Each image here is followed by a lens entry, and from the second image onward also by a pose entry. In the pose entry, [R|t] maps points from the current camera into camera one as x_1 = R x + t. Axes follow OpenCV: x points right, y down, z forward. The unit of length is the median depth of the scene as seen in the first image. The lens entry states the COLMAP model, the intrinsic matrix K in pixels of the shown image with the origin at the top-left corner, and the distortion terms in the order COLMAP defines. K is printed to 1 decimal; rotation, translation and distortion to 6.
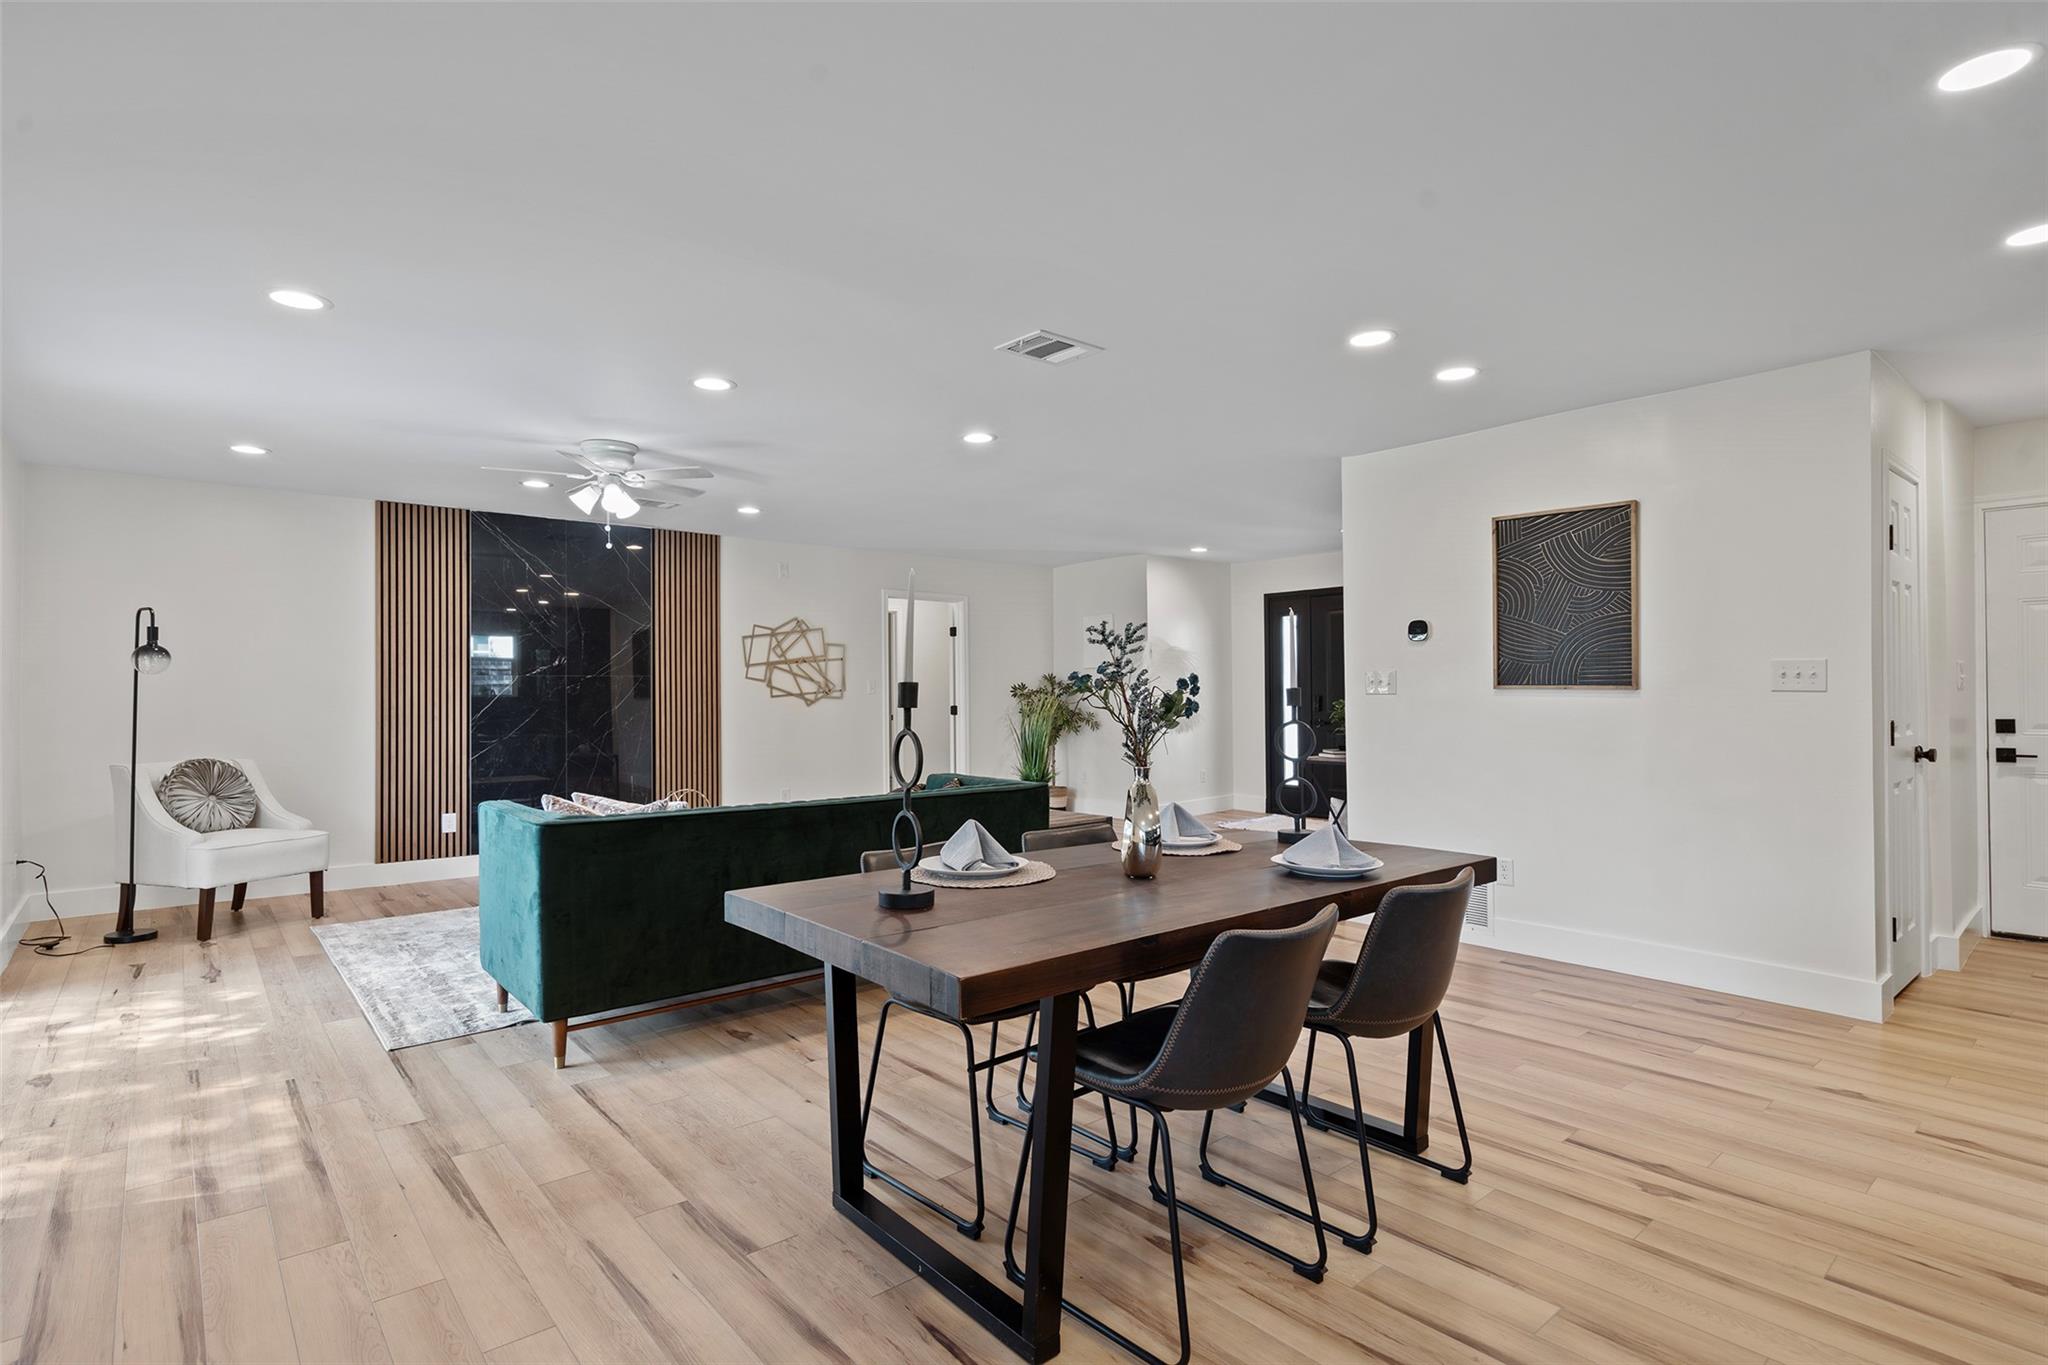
lens RADIAL K [[995.5, 0, 1027.5], [0, 995.5, 681.3], [0, 0, 1]] dist [0.002638, 0.000463]
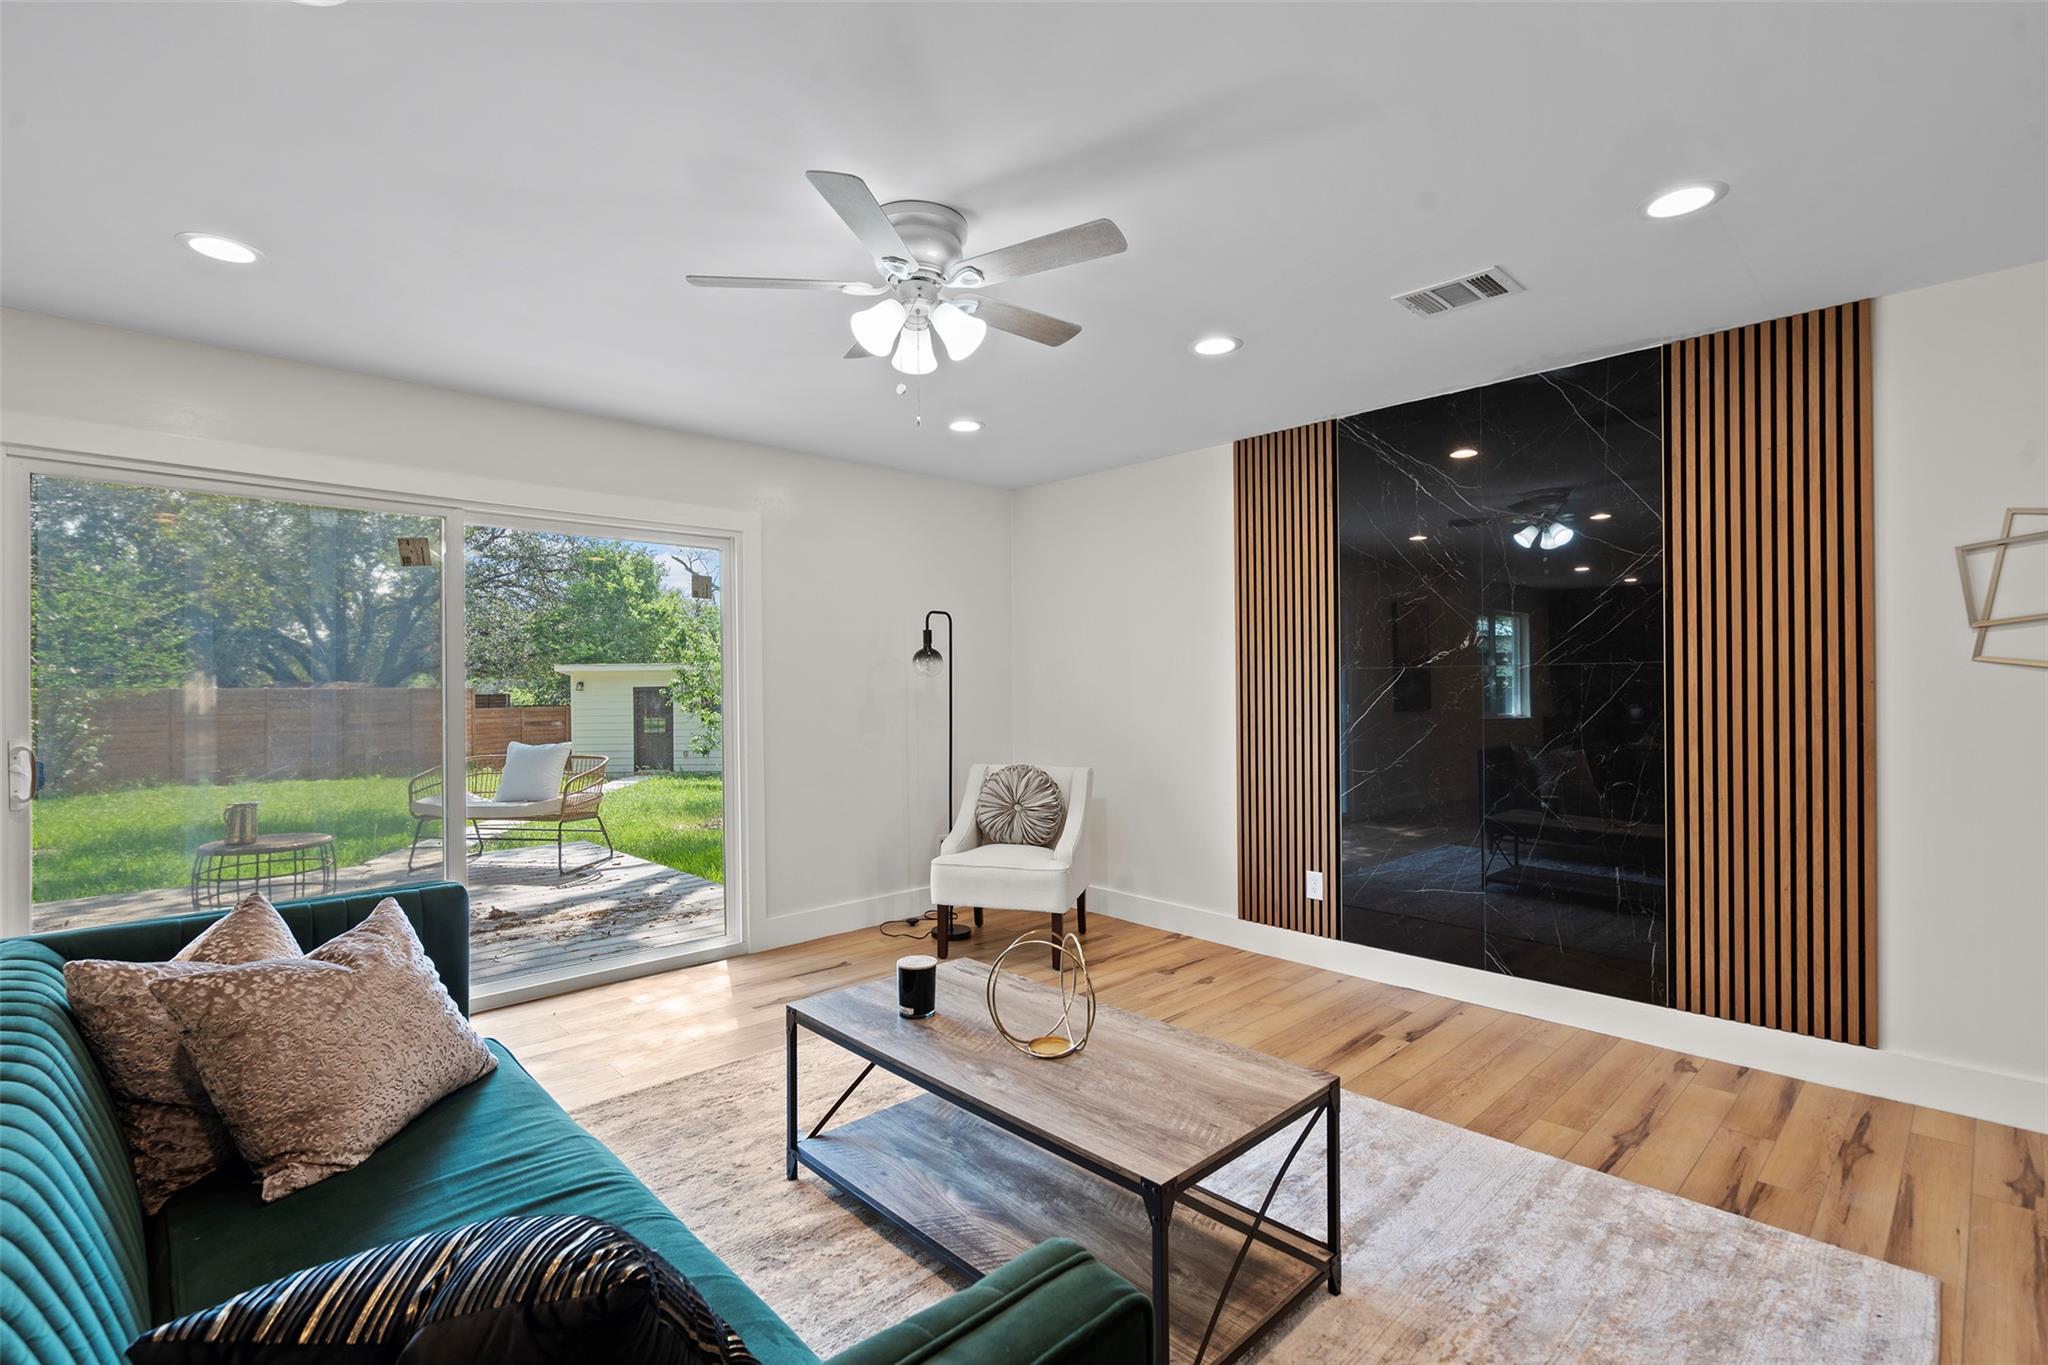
lens RADIAL K [[930.0, 0, 1013.7], [0, 930.0, 683.5], [0, 0, 1]] dist [-0.005221, 0.002542]
pose [[0.048073, 0.001174, -0.998843, 0.058143], [0.016575, 0.999861, 0.001973, -0.001818], [0.998706, -0.016651, 0.048047, 0.923796]]
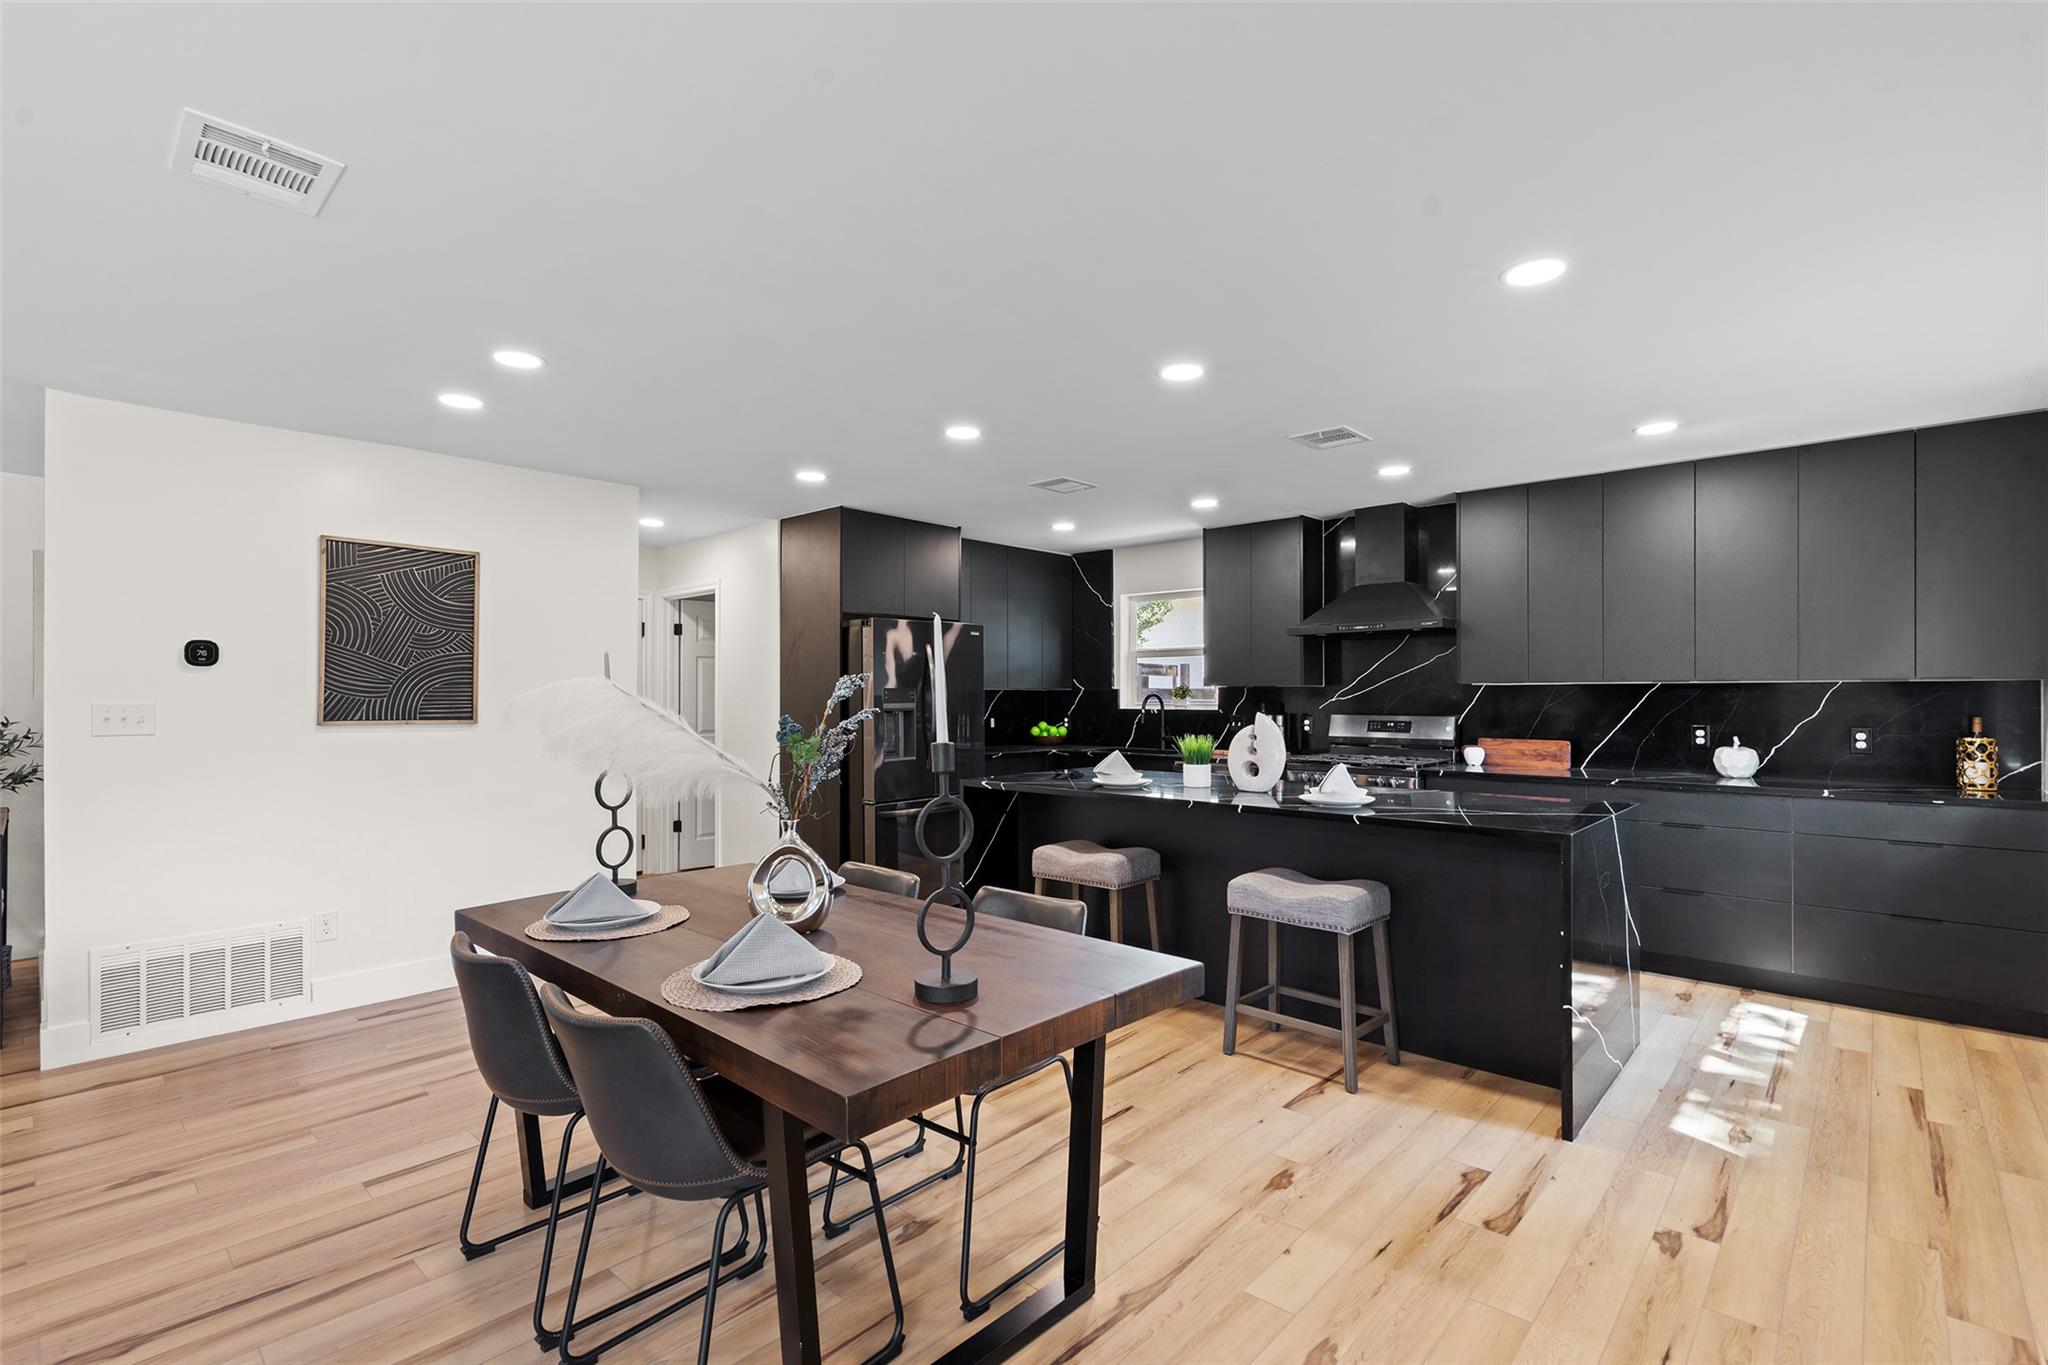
lens RADIAL K [[930.0, 0, 1016.4], [0, 930.0, 693.7], [0, 0, 1]] dist [-0.005221, 0.002542]
pose [[-0.107999, 0.009333, 0.994107, -0.369007], [-0.005339, 0.999936, -0.009968, -0.013826], [-0.994137, -0.006384, -0.107943, 0.399917]]
